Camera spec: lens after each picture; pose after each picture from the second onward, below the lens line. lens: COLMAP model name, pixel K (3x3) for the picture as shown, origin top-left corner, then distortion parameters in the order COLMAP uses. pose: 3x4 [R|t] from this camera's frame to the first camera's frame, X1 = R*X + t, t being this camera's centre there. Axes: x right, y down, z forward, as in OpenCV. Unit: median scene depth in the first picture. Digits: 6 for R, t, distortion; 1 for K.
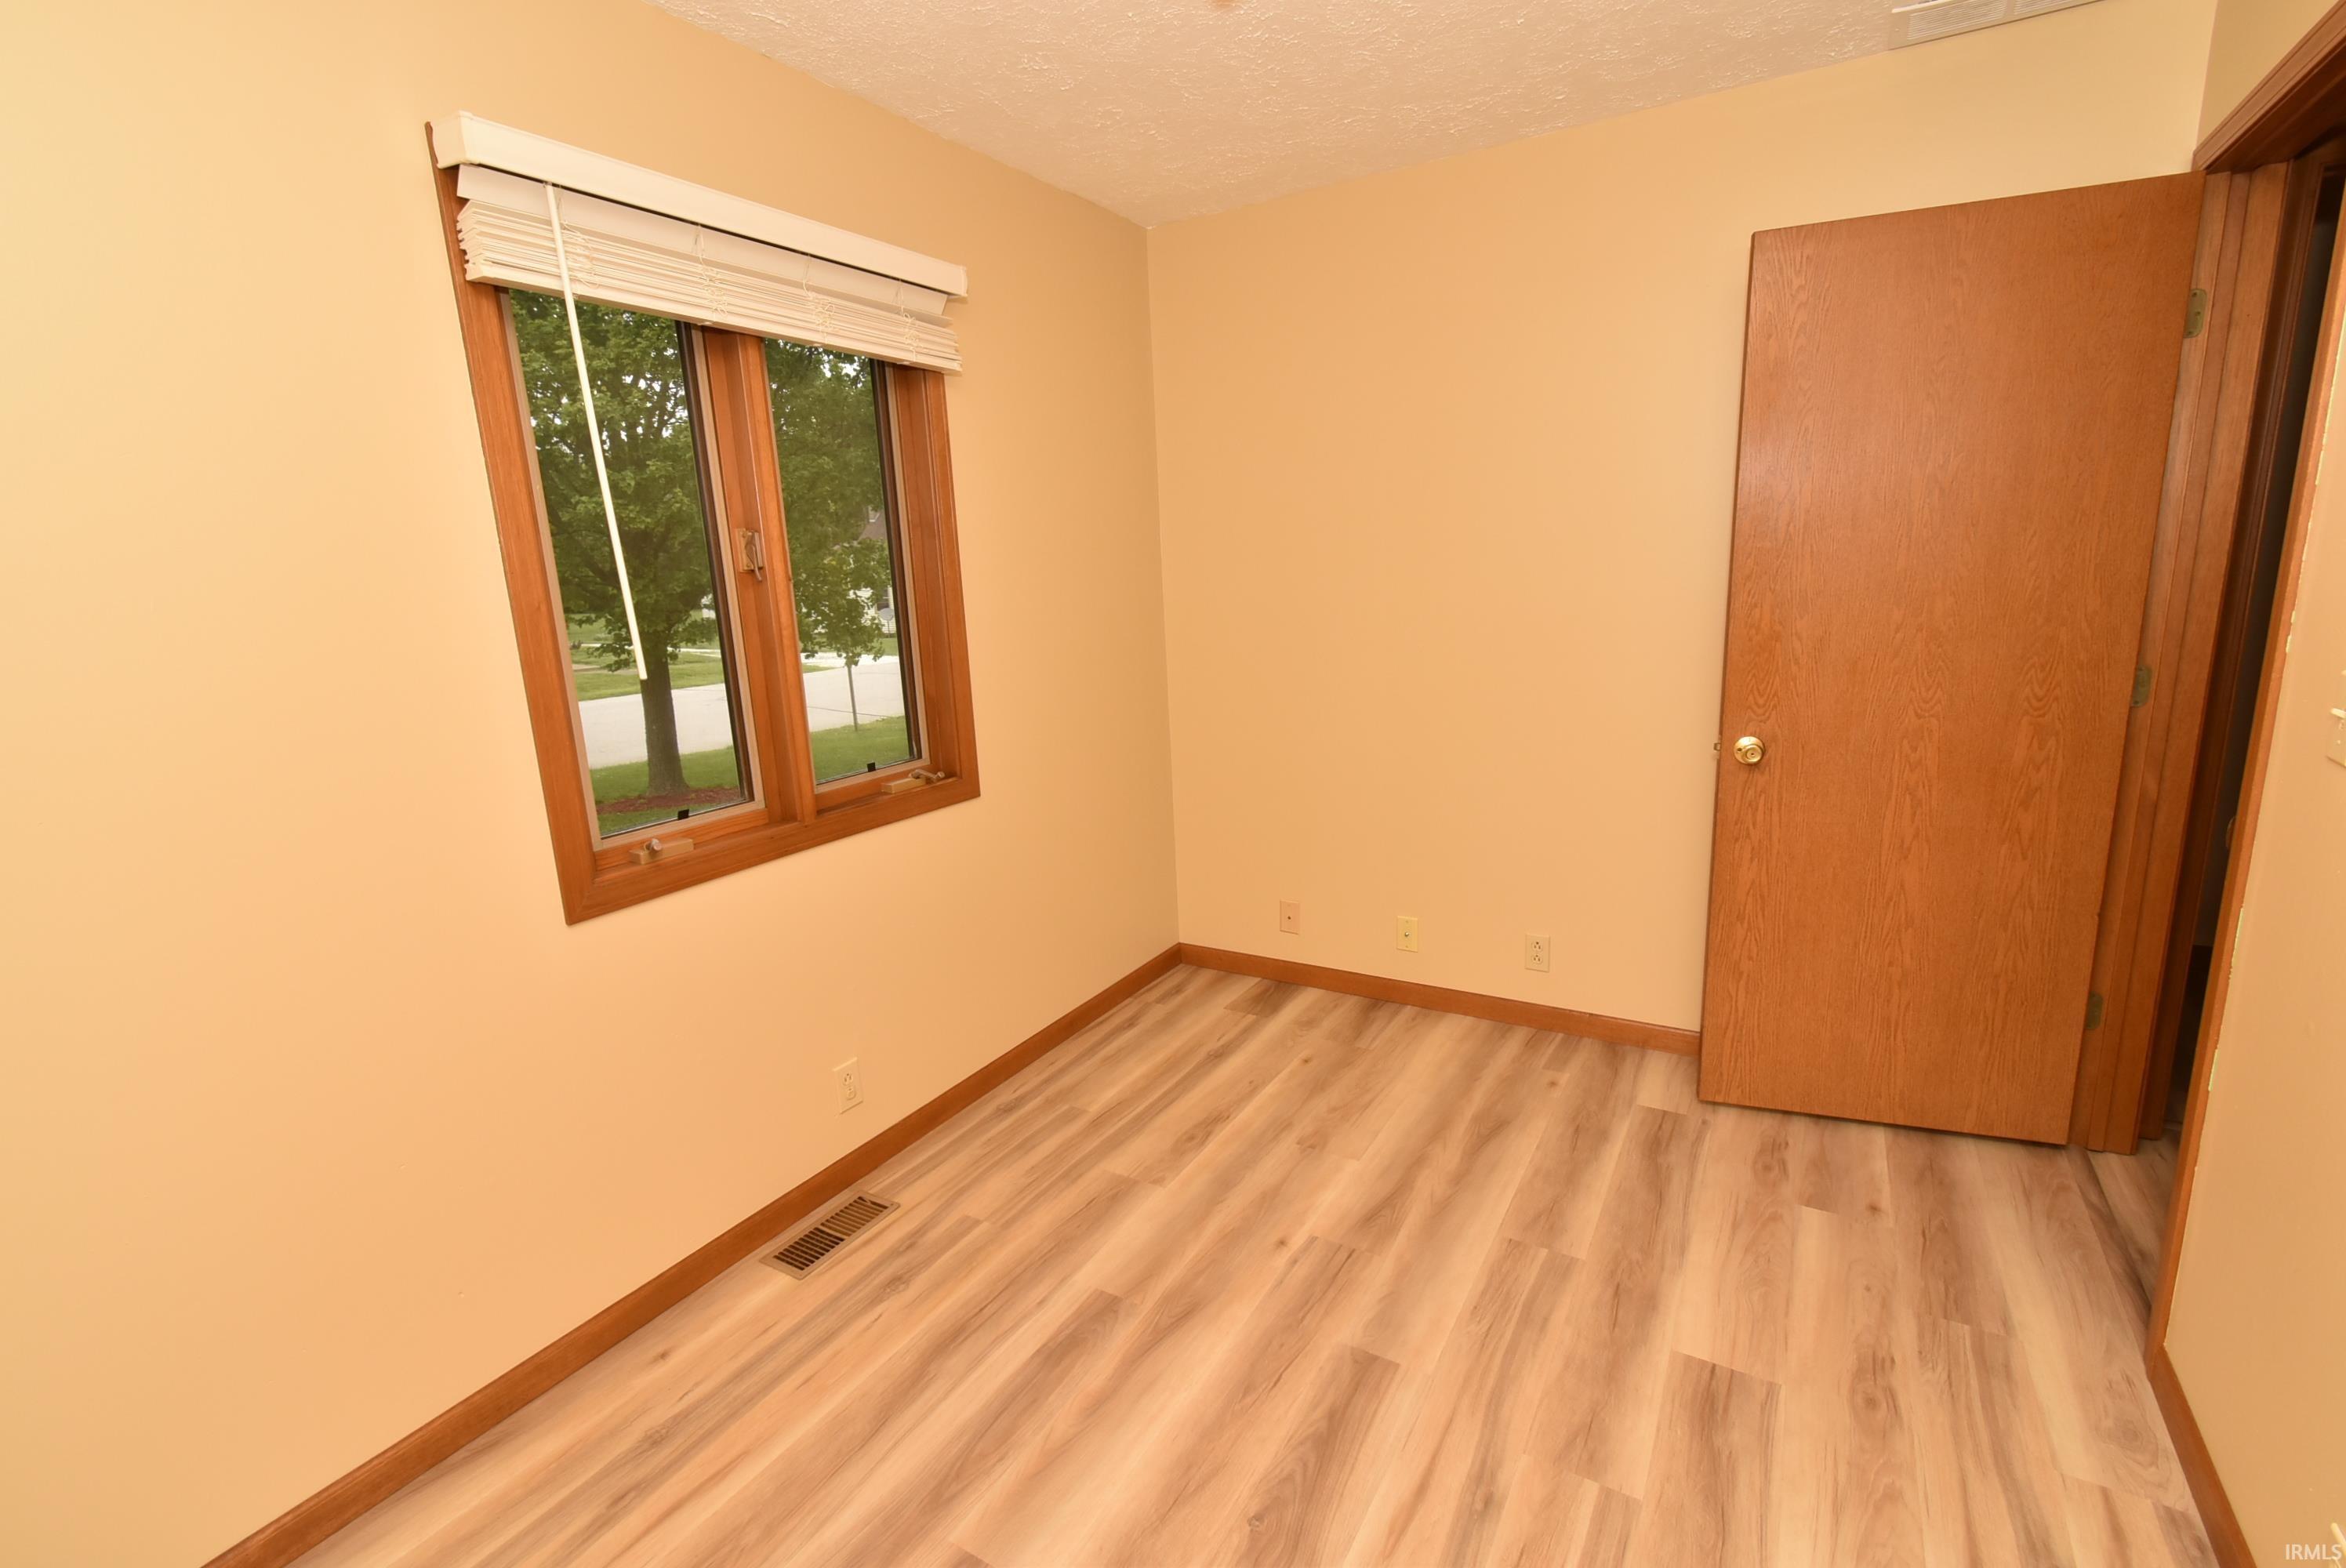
lens RADIAL K [[1037.9, 0, 1180.3], [0, 1037.9, 788.1], [0, 0, 1]] dist [0.001471, -0.002081]
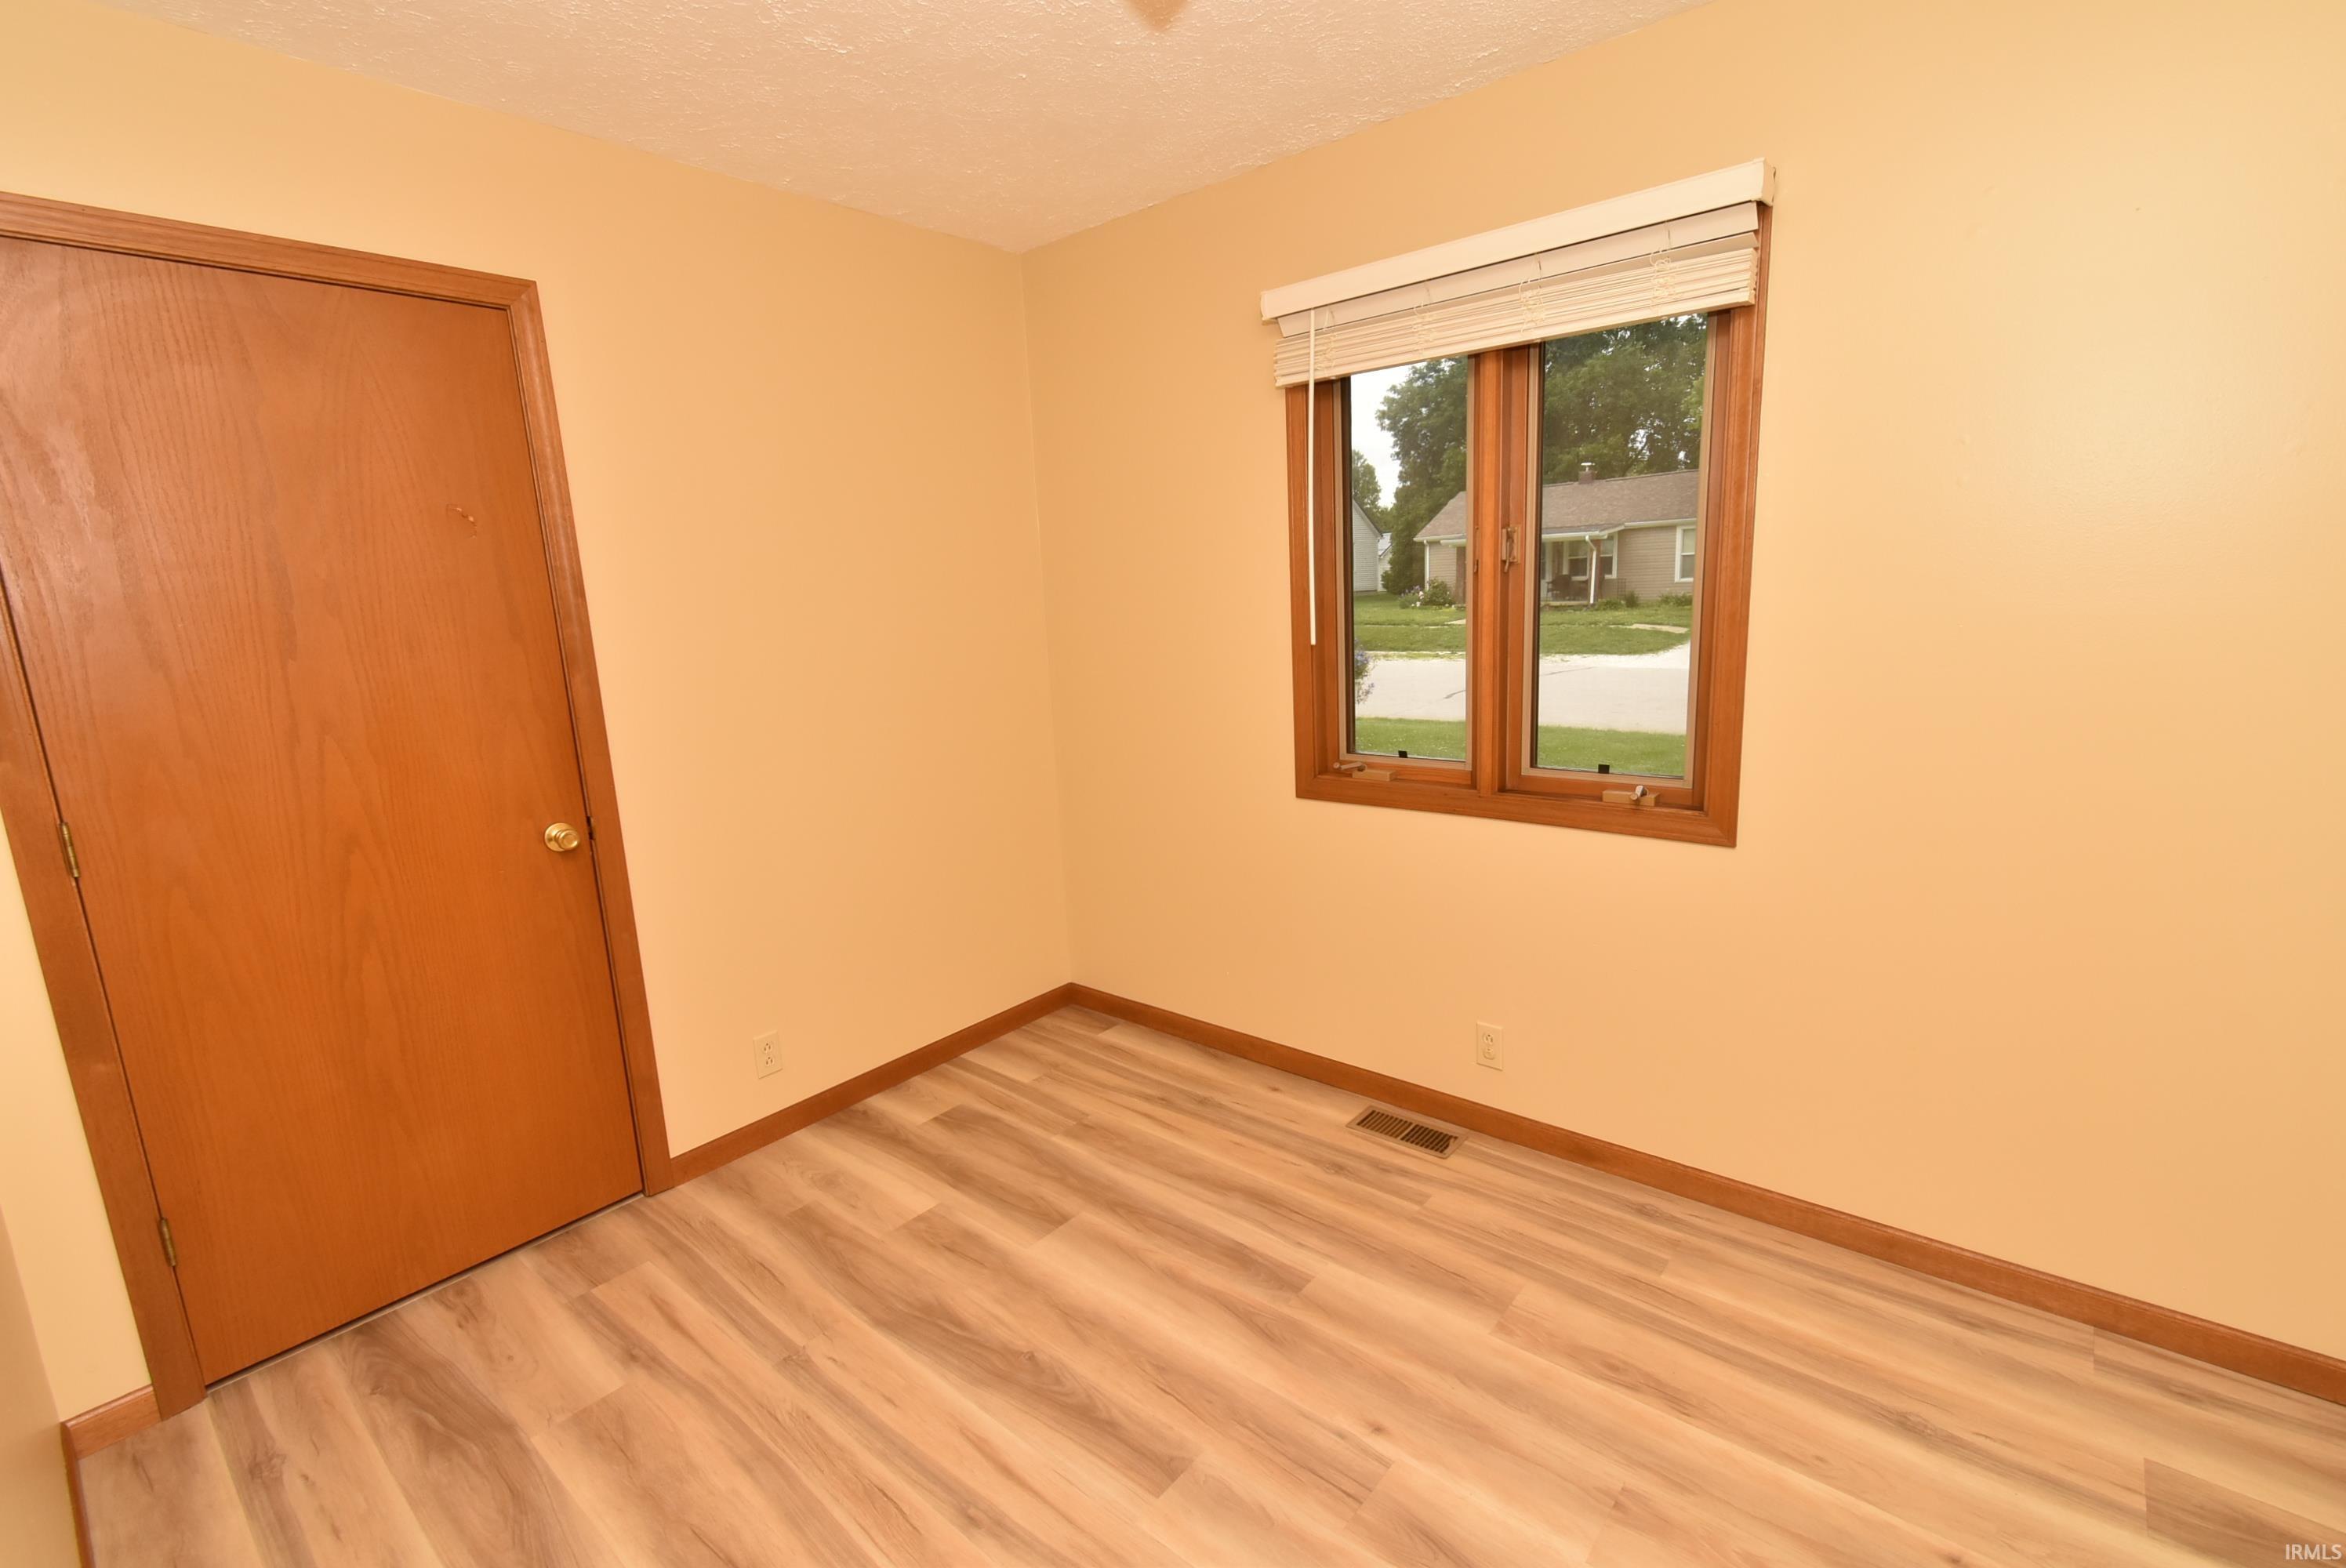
lens RADIAL K [[1037.9, 0, 1177.6], [0, 1037.9, 795.3], [0, 0, 1]] dist [0.001471, -0.002081]
pose [[-0.158971, 0.247720, -0.955700, 0.845430], [-0.157119, 0.949326, 0.272202, -0.244480], [0.974701, 0.193431, -0.111994, 0.927053]]
